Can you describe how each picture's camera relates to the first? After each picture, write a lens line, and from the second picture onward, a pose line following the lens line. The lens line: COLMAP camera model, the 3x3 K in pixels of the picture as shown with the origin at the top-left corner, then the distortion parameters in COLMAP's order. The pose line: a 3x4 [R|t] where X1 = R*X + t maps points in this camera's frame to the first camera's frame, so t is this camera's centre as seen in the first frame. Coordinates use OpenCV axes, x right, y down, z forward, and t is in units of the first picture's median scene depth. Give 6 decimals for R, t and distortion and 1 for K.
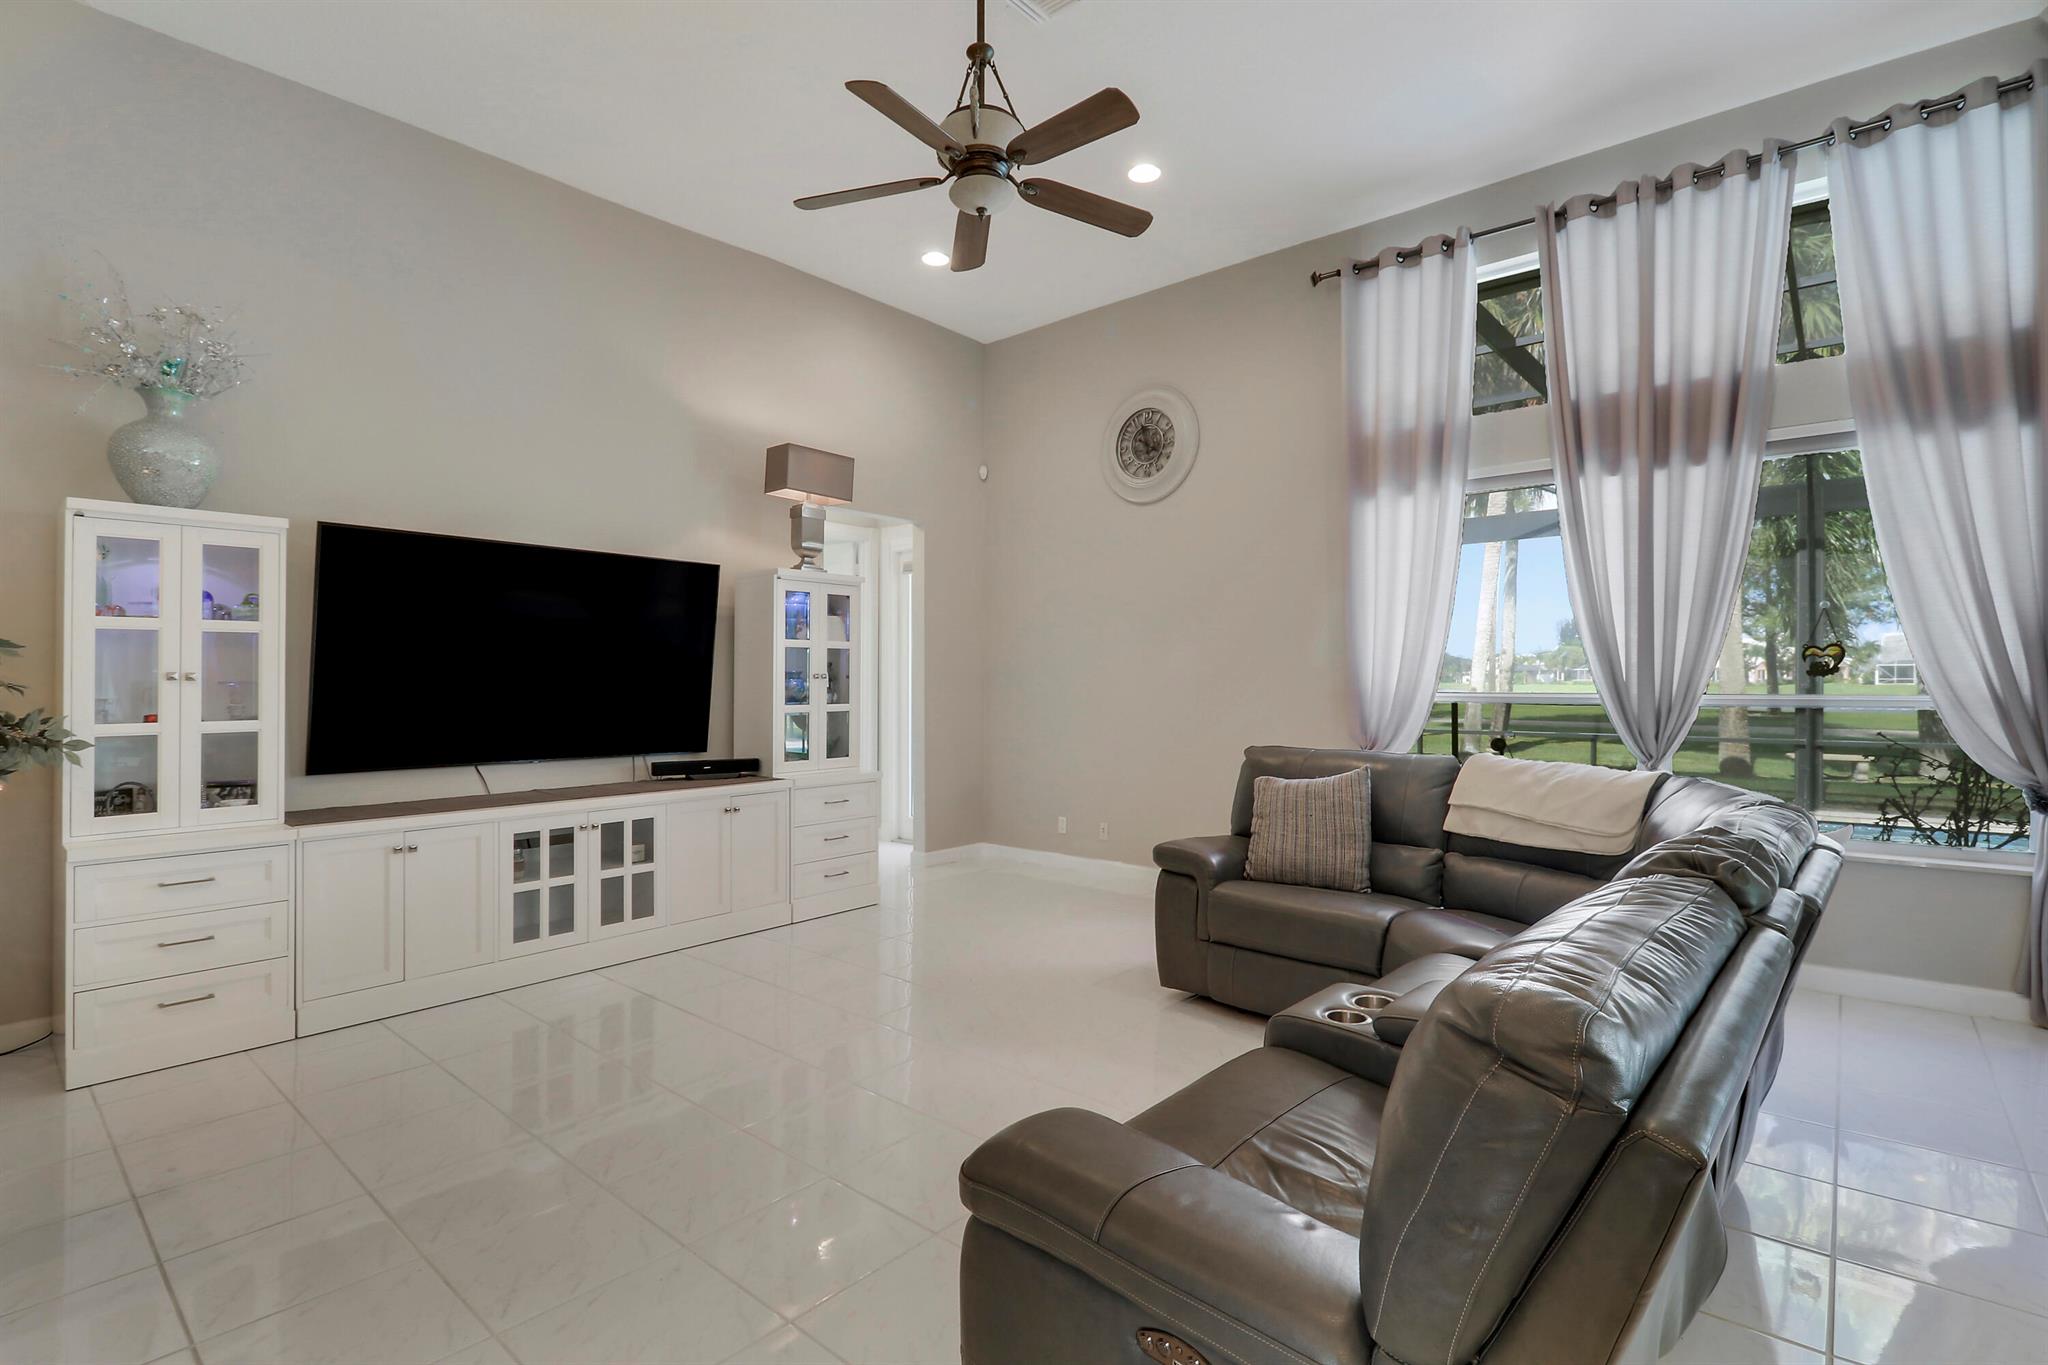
lens RADIAL K [[950.0, 0, 1030.1], [0, 950.0, 677.2], [0, 0, 1]] dist [-0.000412, -0.008528]
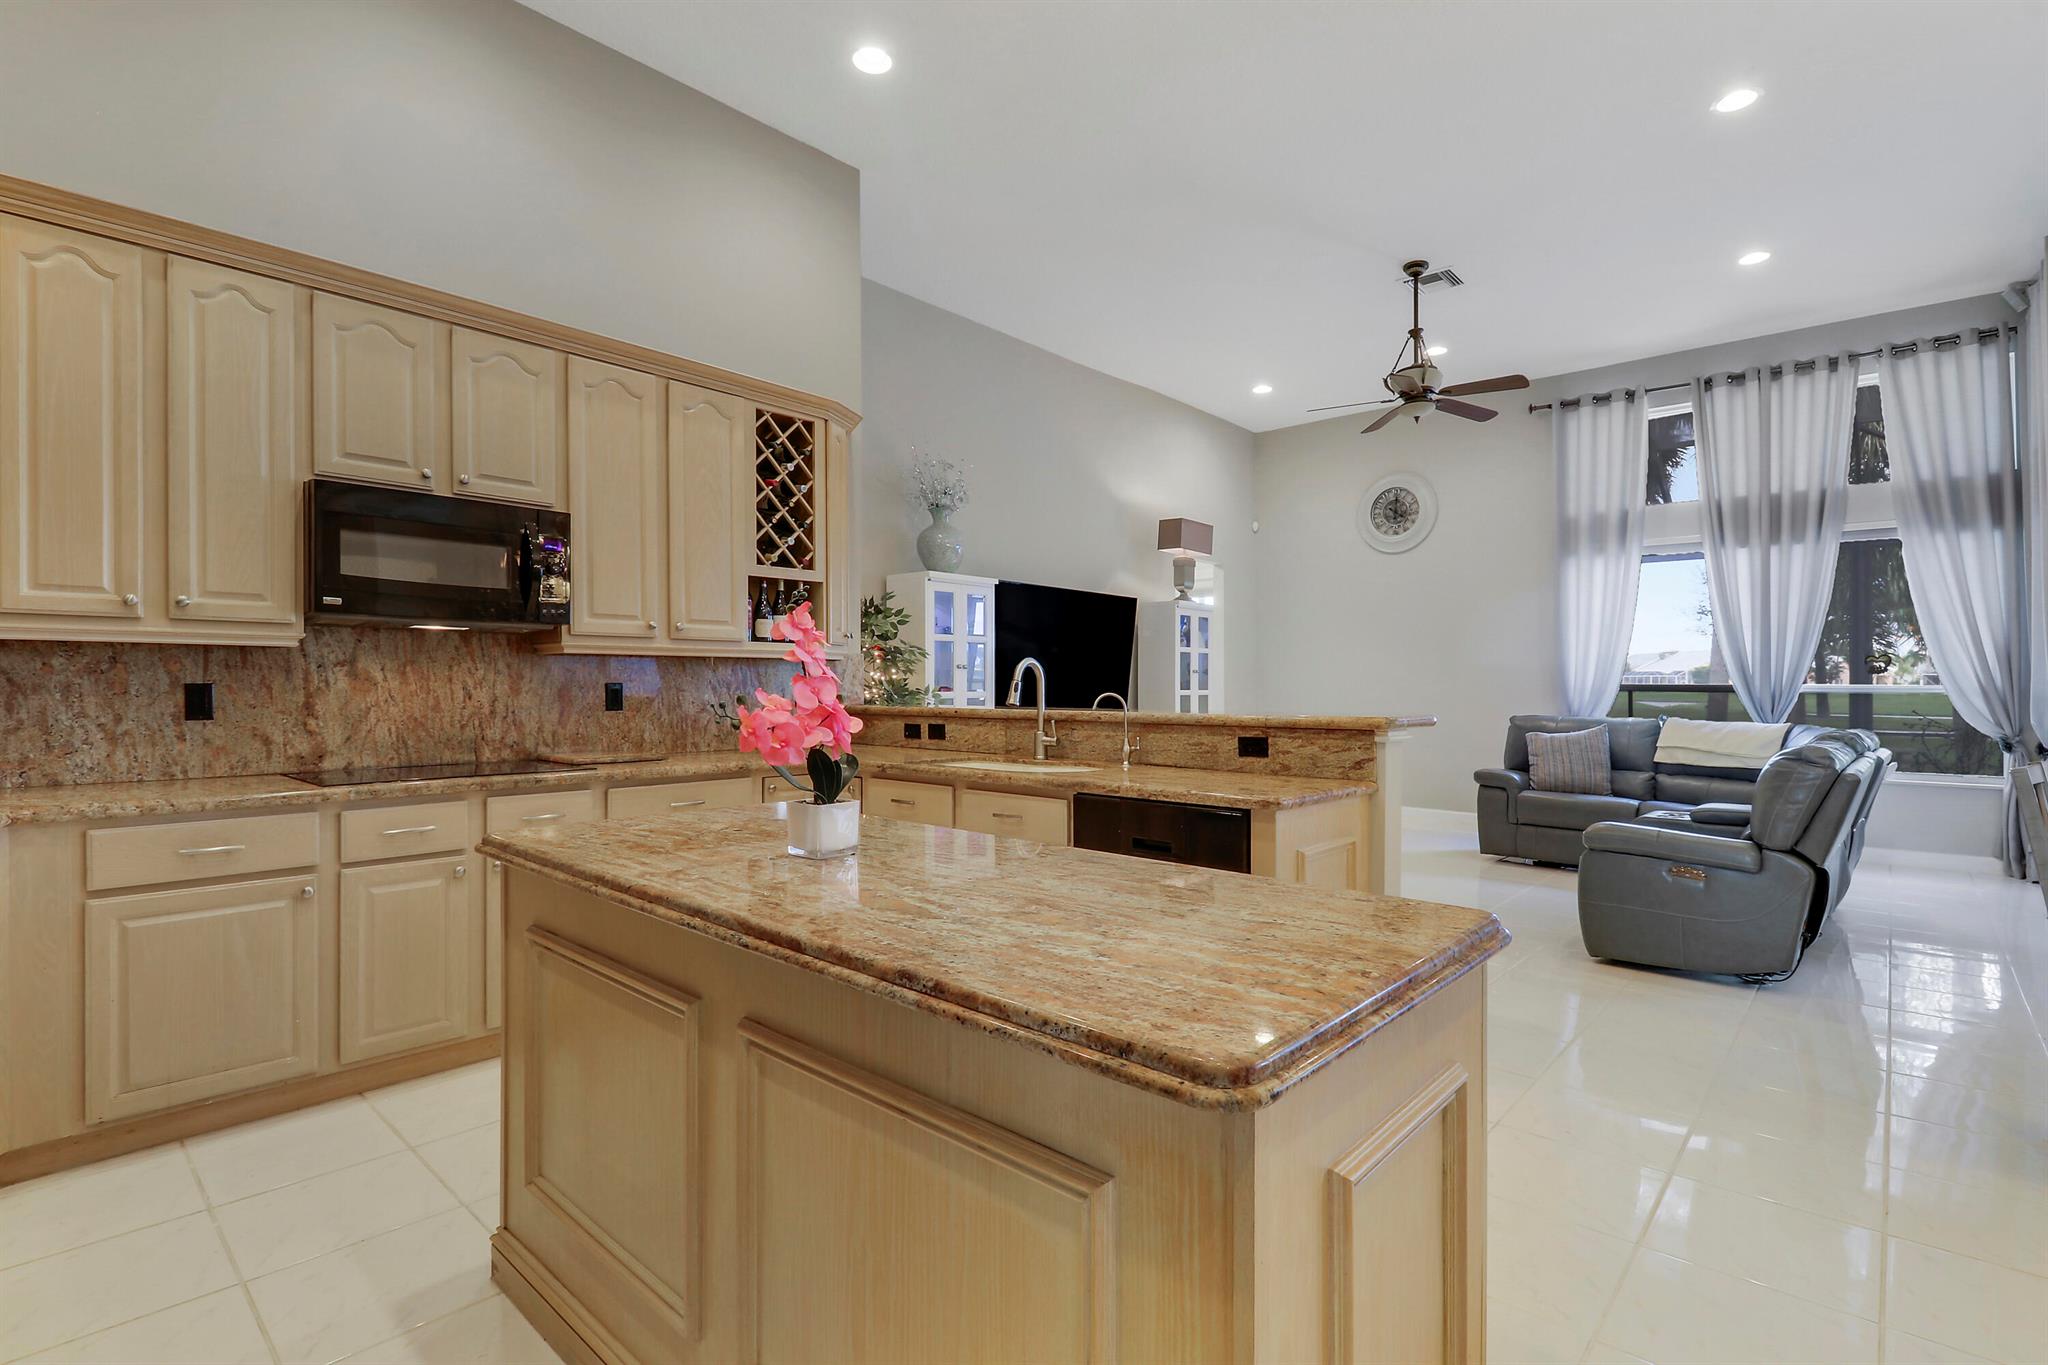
lens RADIAL K [[960.6, 0, 1028.5], [0, 960.6, 669.7], [0, 0, 1]] dist [0.000545, -0.012552]
pose [[0.999589, 0.005826, -0.028073, -0.561914], [-0.006236, 0.999875, -0.014535, 0.024348], [0.027985, 0.014704, 0.999500, -0.664546]]
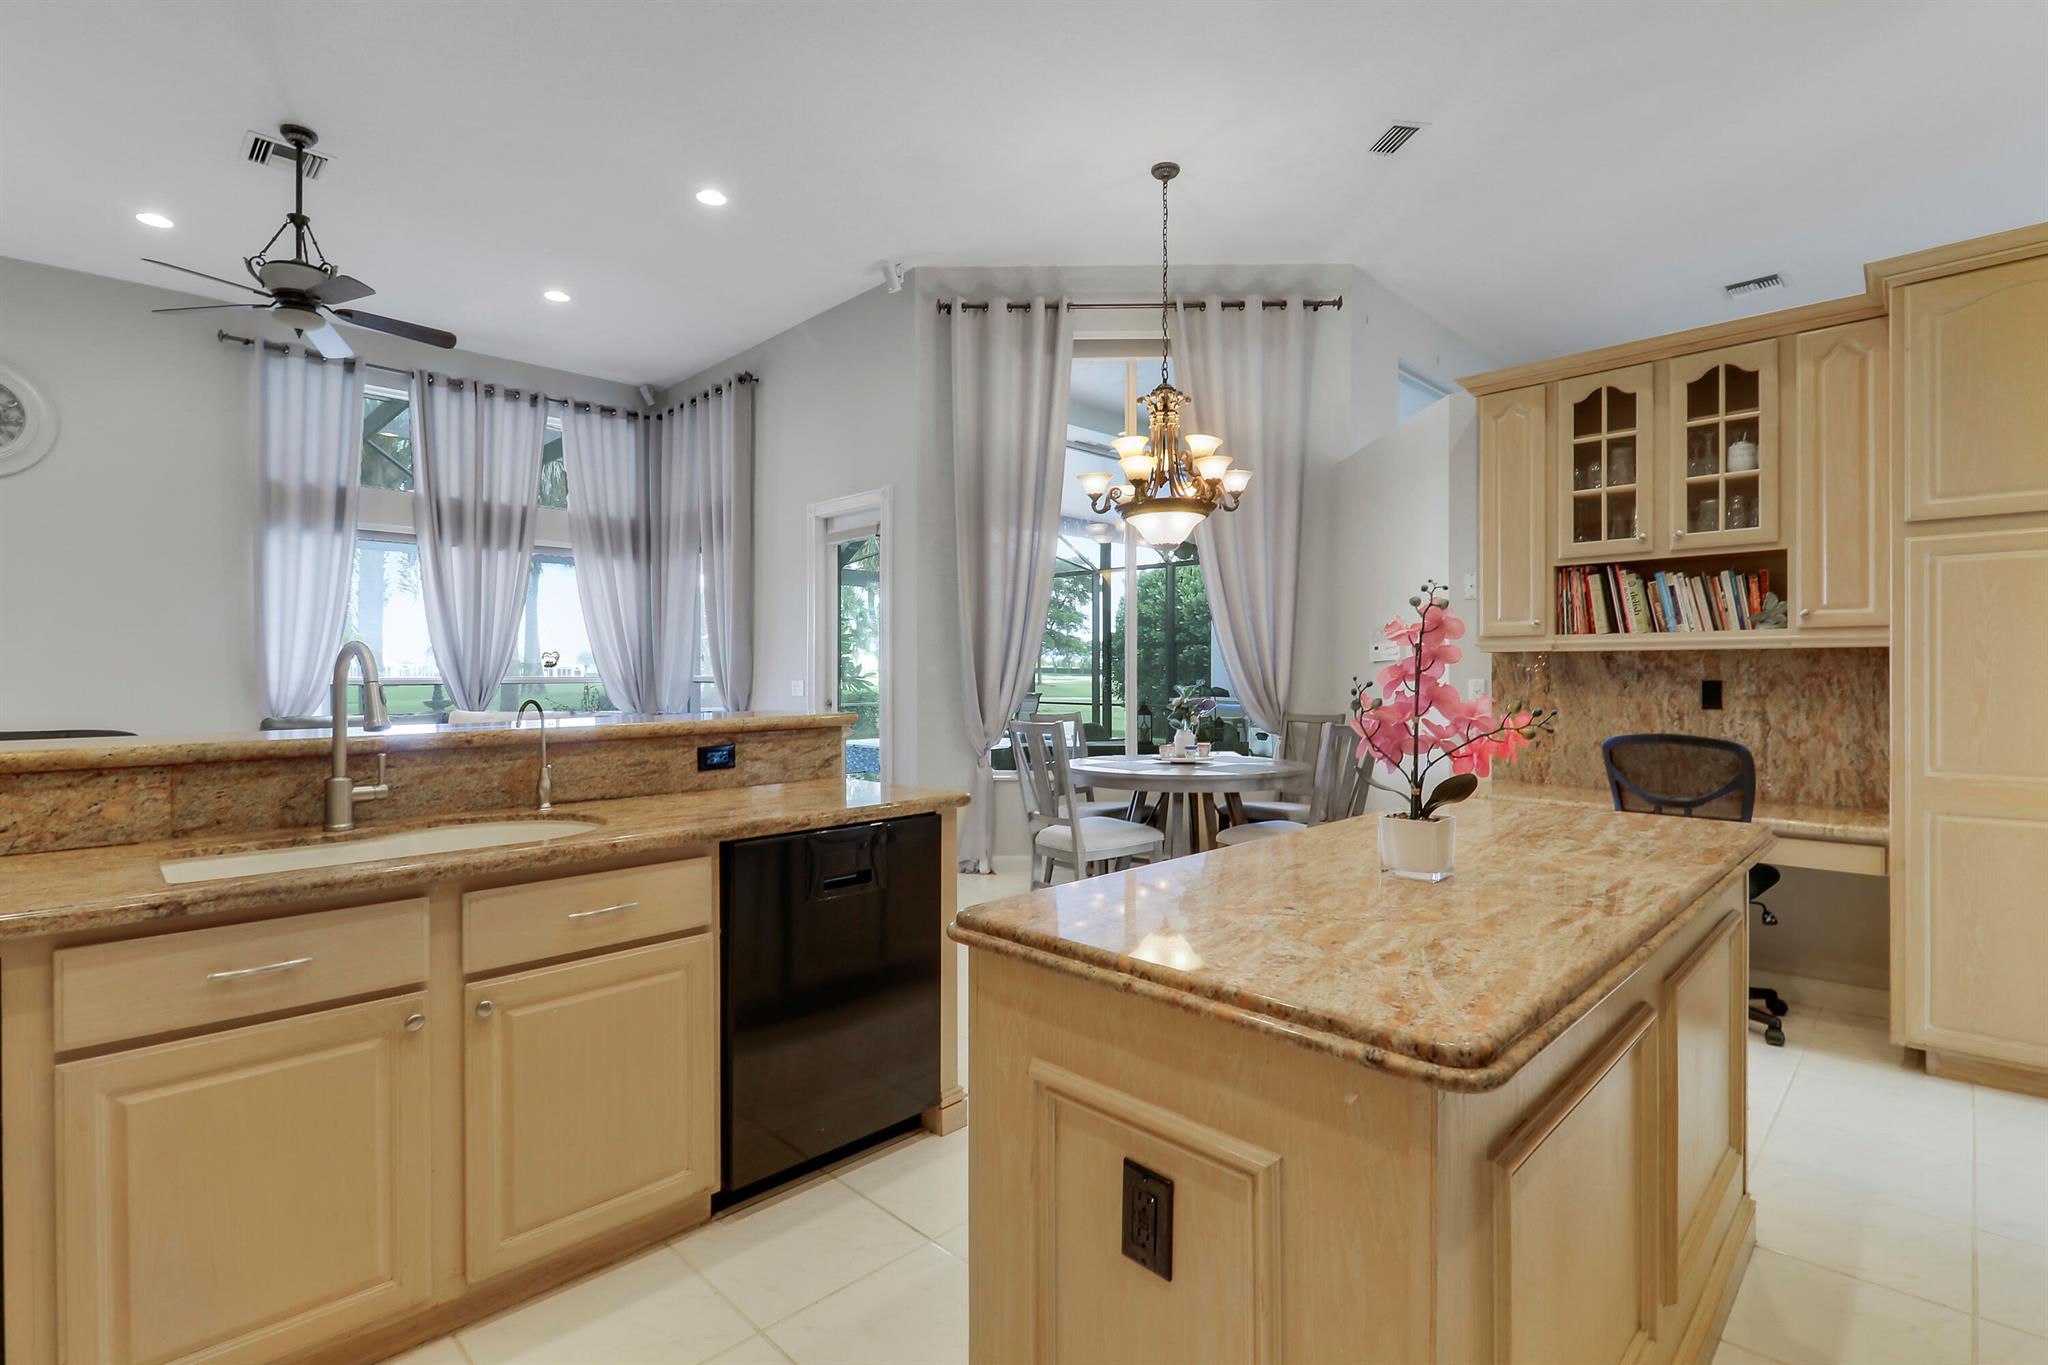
lens RADIAL K [[960.6, 0, 1028.5], [0, 960.6, 669.7], [0, 0, 1]] dist [0.000545, -0.012552]
pose [[0.063268, 0.005447, 0.997982, -1.052424], [0.003983, 0.999976, -0.005710, 0.018940], [-0.997989, 0.004336, 0.063245, -0.120431]]
